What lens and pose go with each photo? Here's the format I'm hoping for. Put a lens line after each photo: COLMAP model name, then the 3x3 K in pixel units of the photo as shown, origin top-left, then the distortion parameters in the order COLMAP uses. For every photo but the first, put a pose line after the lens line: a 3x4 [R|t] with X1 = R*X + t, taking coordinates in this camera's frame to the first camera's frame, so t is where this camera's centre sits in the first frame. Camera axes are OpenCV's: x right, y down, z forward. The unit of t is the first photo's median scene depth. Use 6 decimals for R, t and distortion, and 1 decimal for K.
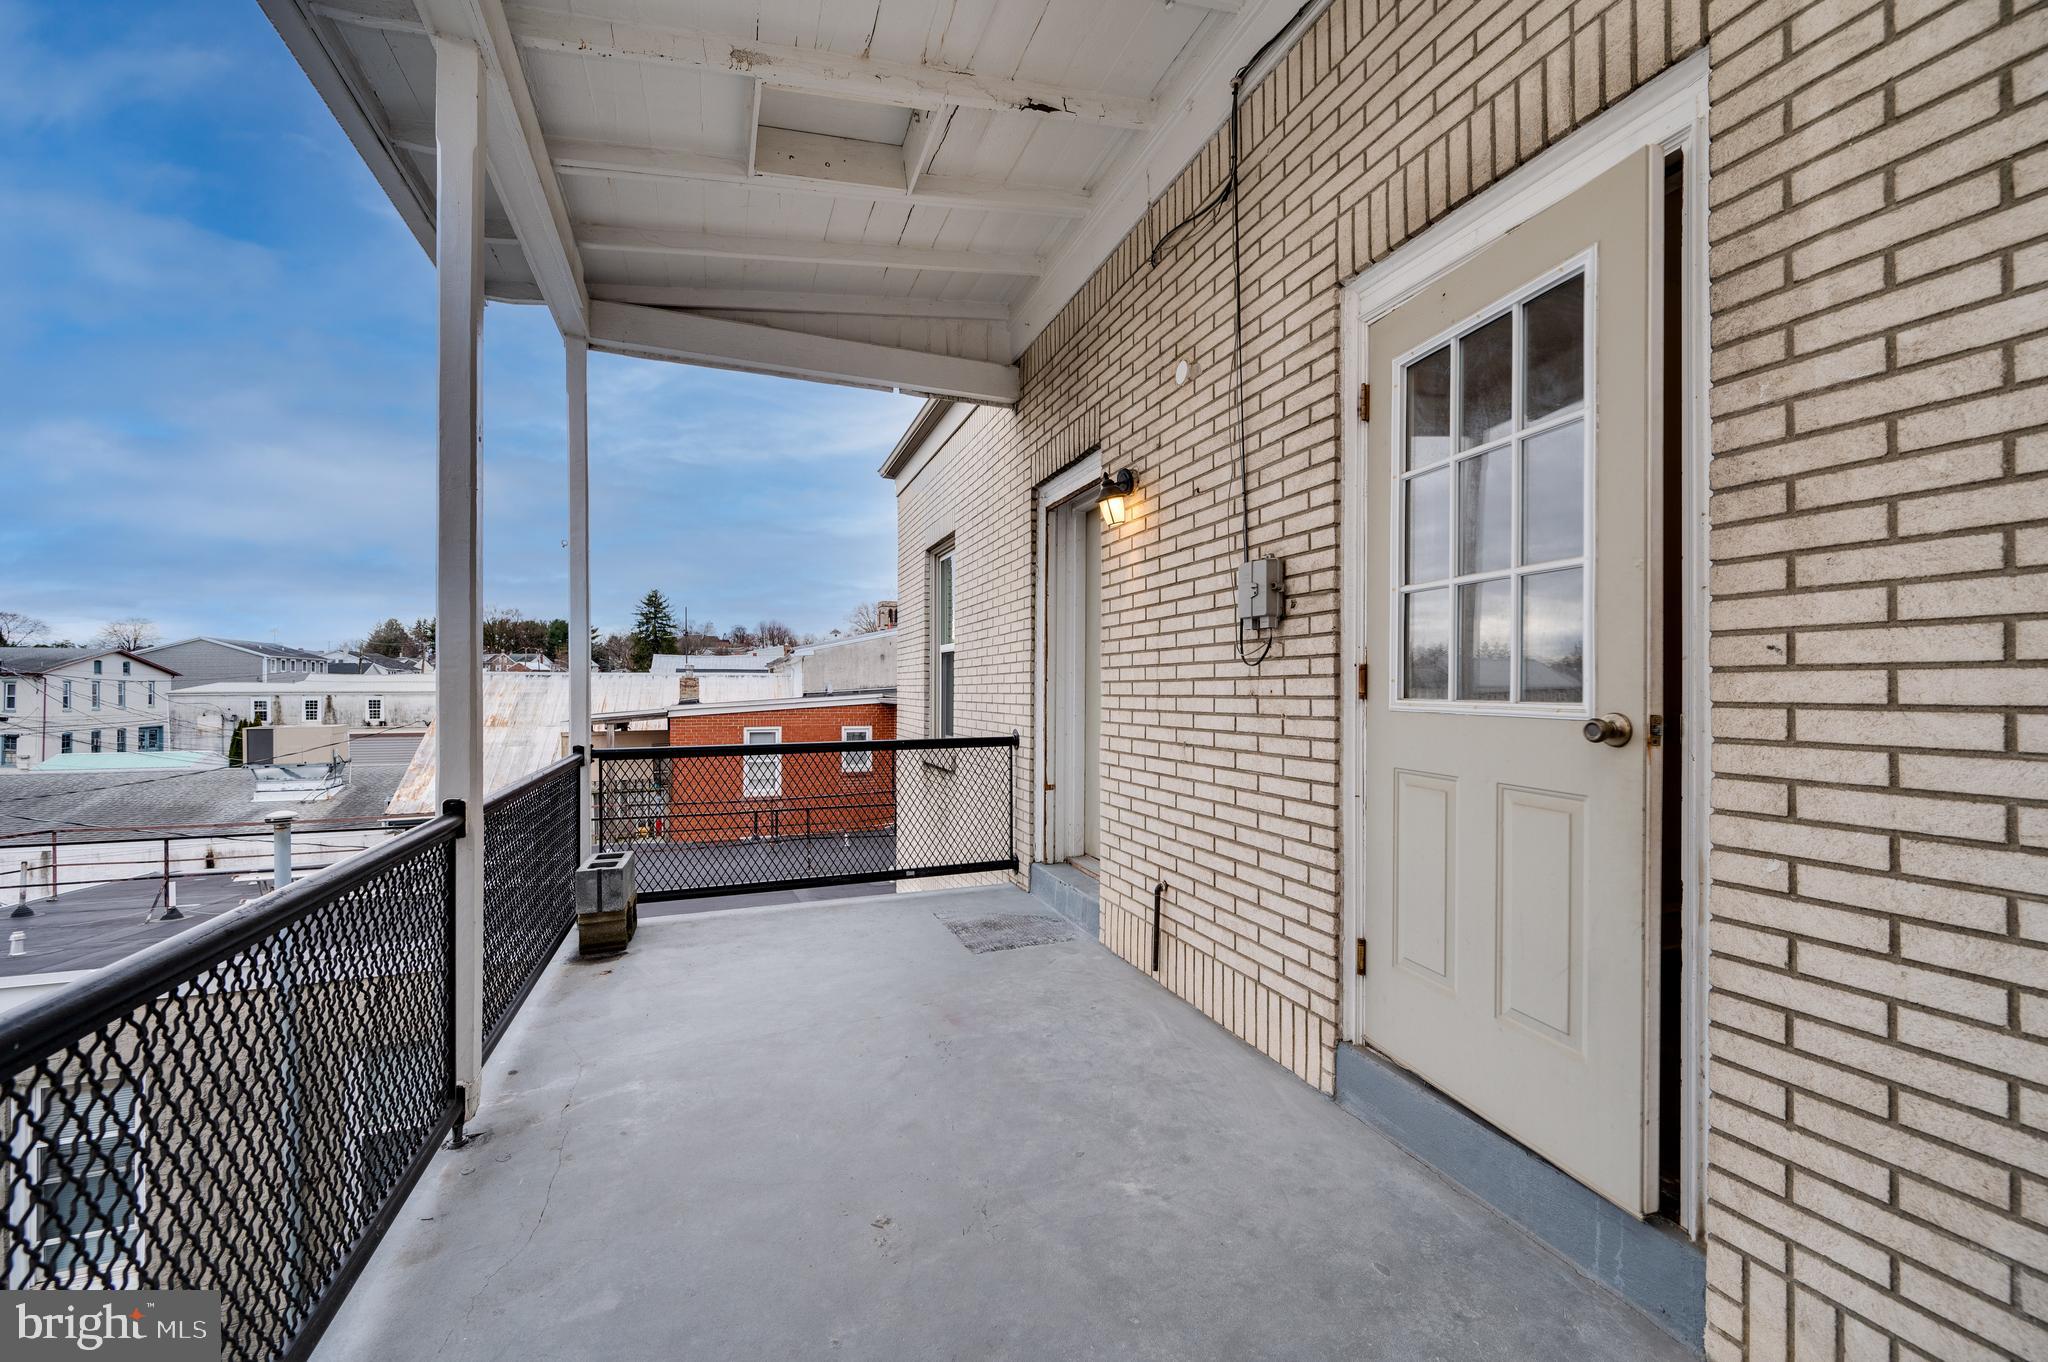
lens RADIAL K [[815.9, 0, 1043.4], [0, 815.9, 690.6], [0, 0, 1]] dist [-0.001872, 0.000321]
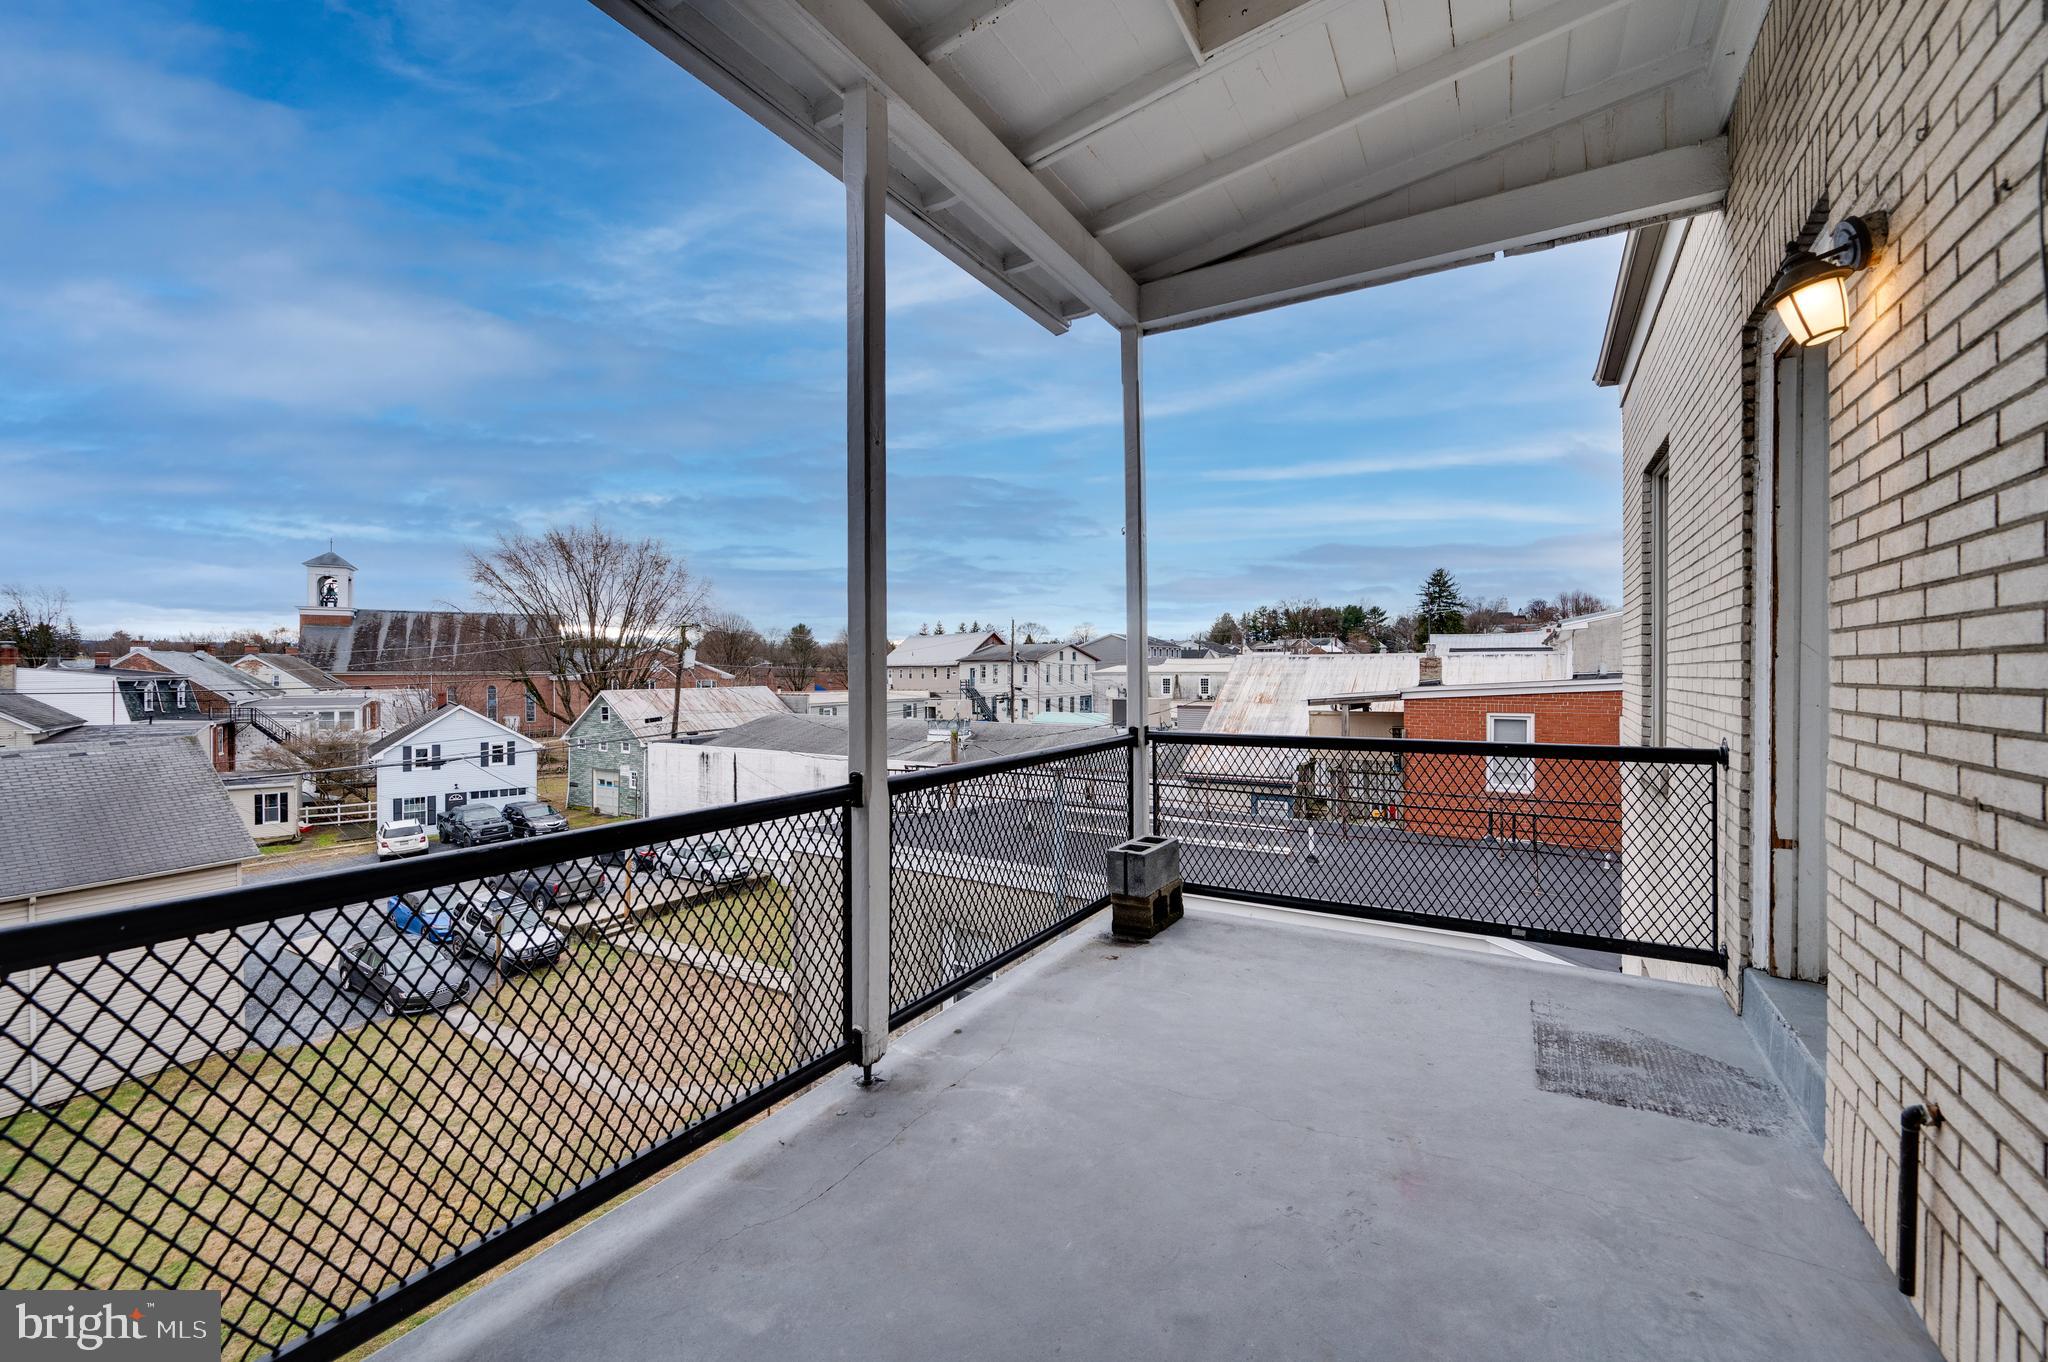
lens RADIAL K [[815.9, 0, 1022.8], [0, 815.9, 674.3], [0, 0, 1]] dist [-0.001872, 0.000321]
pose [[0.605001, 0.002496, -0.796221, 0.151360], [0.000770, 0.999993, 0.003721, -0.002444], [0.796225, -0.002864, 0.604994, 0.253844]]
